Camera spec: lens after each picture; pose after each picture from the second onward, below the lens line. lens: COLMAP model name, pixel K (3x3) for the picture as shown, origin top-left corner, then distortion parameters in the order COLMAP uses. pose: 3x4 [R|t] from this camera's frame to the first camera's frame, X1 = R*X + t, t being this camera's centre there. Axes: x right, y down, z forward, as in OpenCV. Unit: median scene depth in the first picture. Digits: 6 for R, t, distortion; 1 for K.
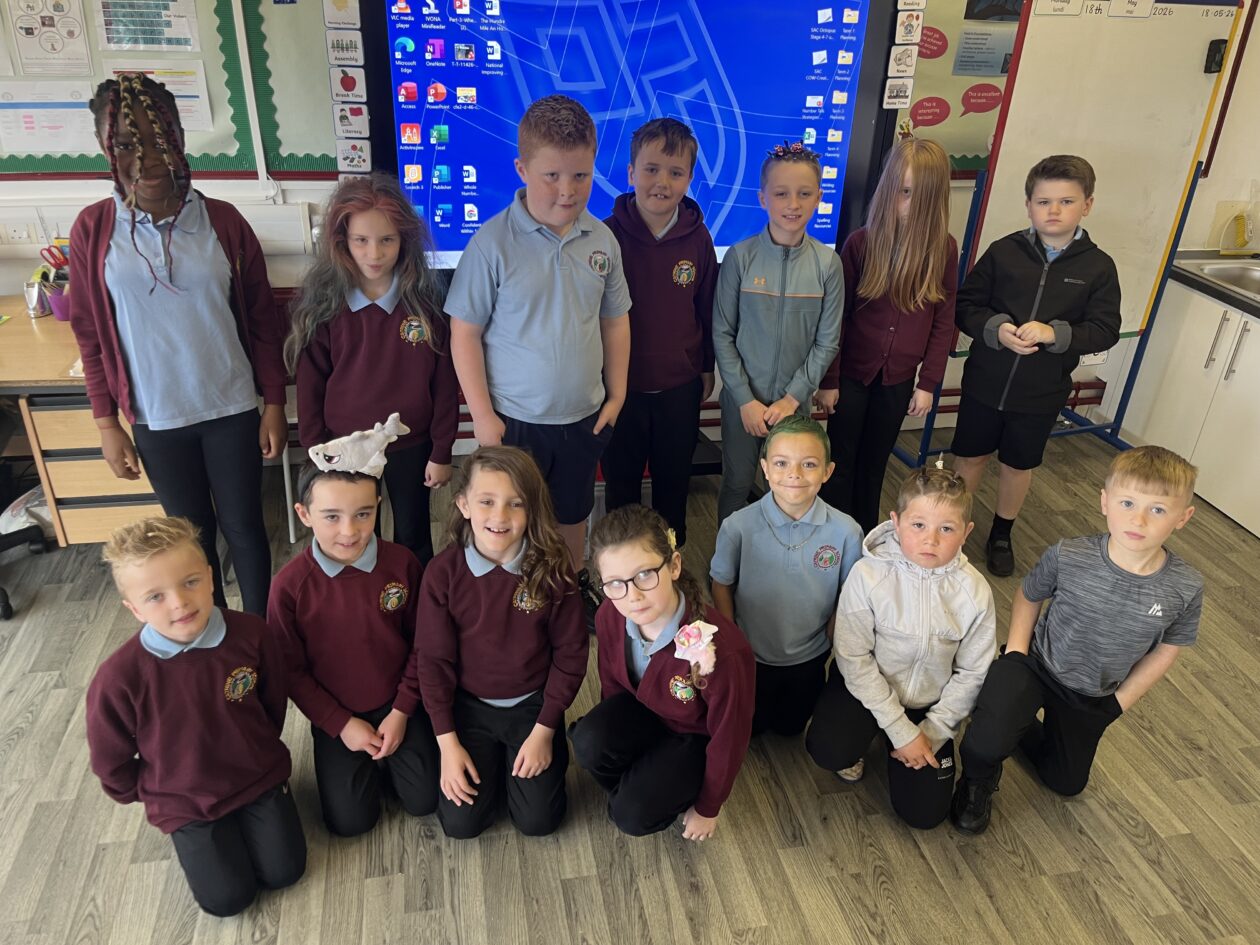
lens RADIAL K [[965.8, 0, 626.6], [0, 965.8, 470.3], [0, 0, 1]] dist [0.063841, -0.098690]
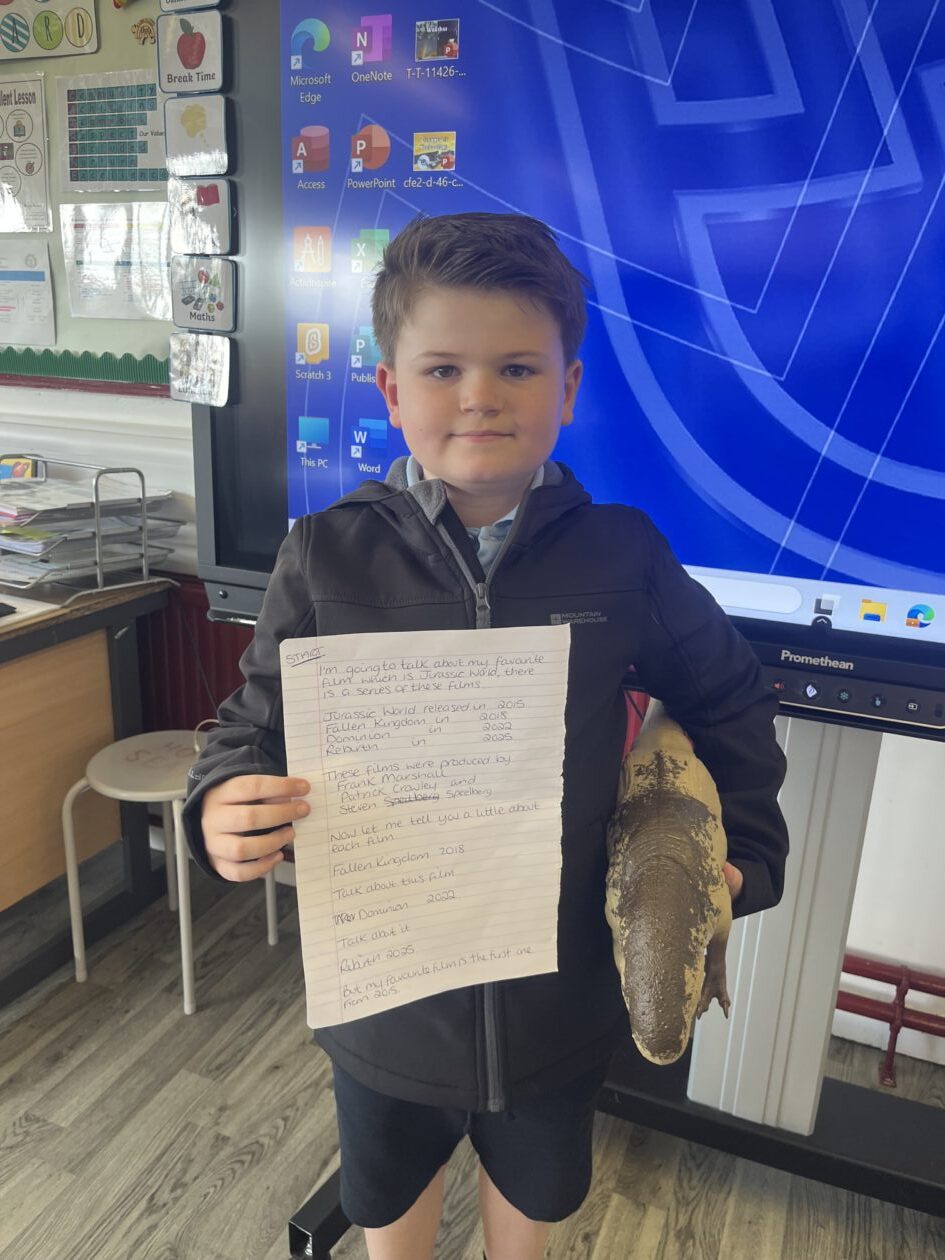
lens RADIAL K [[965.8, 0, 474.8], [0, 965.8, 638.6], [0, 0, 1]] dist [0.063841, -0.098690]
pose [[0.832201, 0.157906, -0.531514, 0.095510], [-0.264216, 0.955694, -0.129763, -0.142774], [0.487475, 0.248423, 0.837051, 0.713218]]
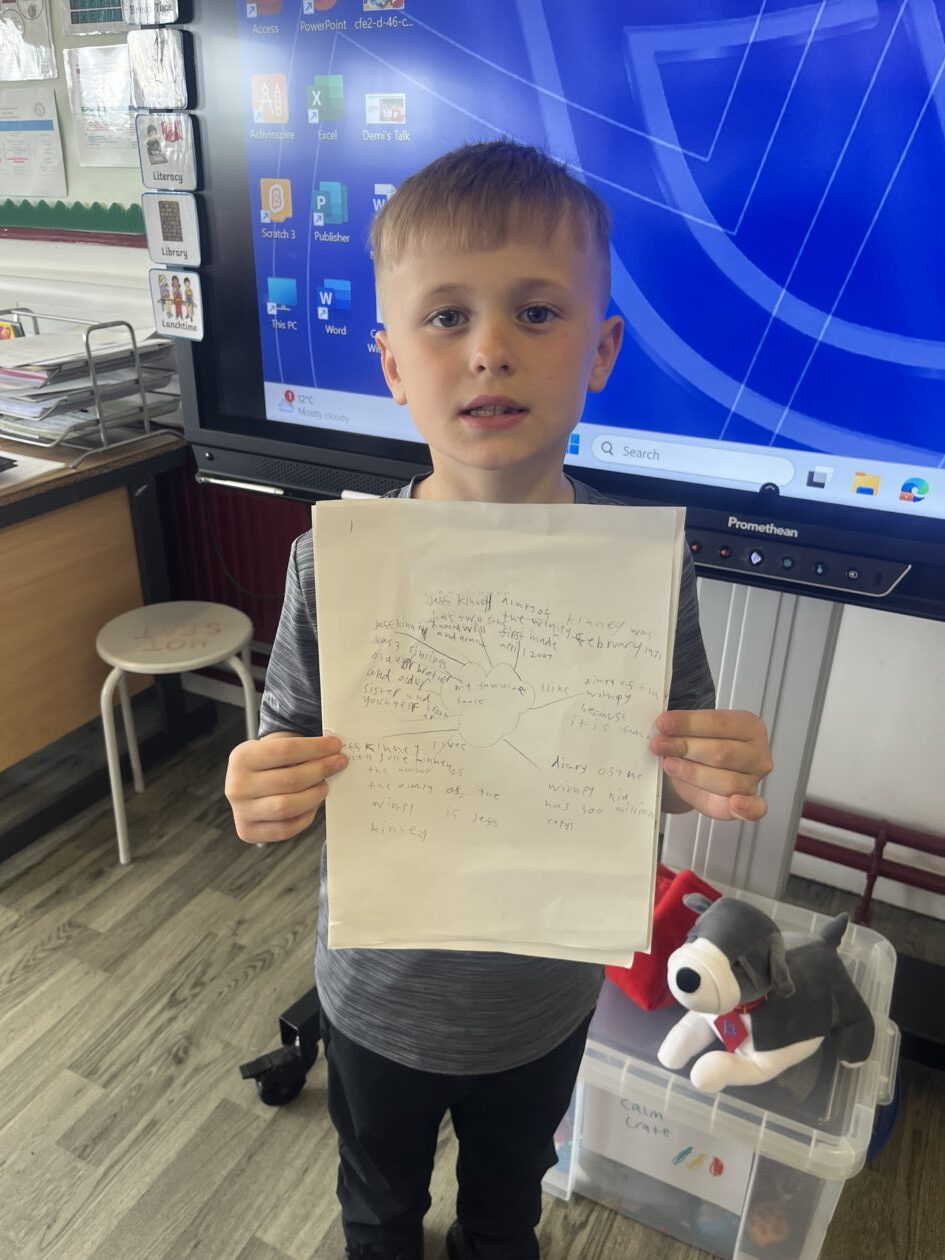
lens RADIAL K [[965.8, 0, 467.6], [0, 965.8, 642.1], [0, 0, 1]] dist [0.063841, -0.098690]
pose [[0.781622, 0.253019, -0.570130, 0.146088], [-0.276376, 0.959895, 0.047095, -0.162589], [0.559180, 0.120760, 0.820204, 0.726313]]
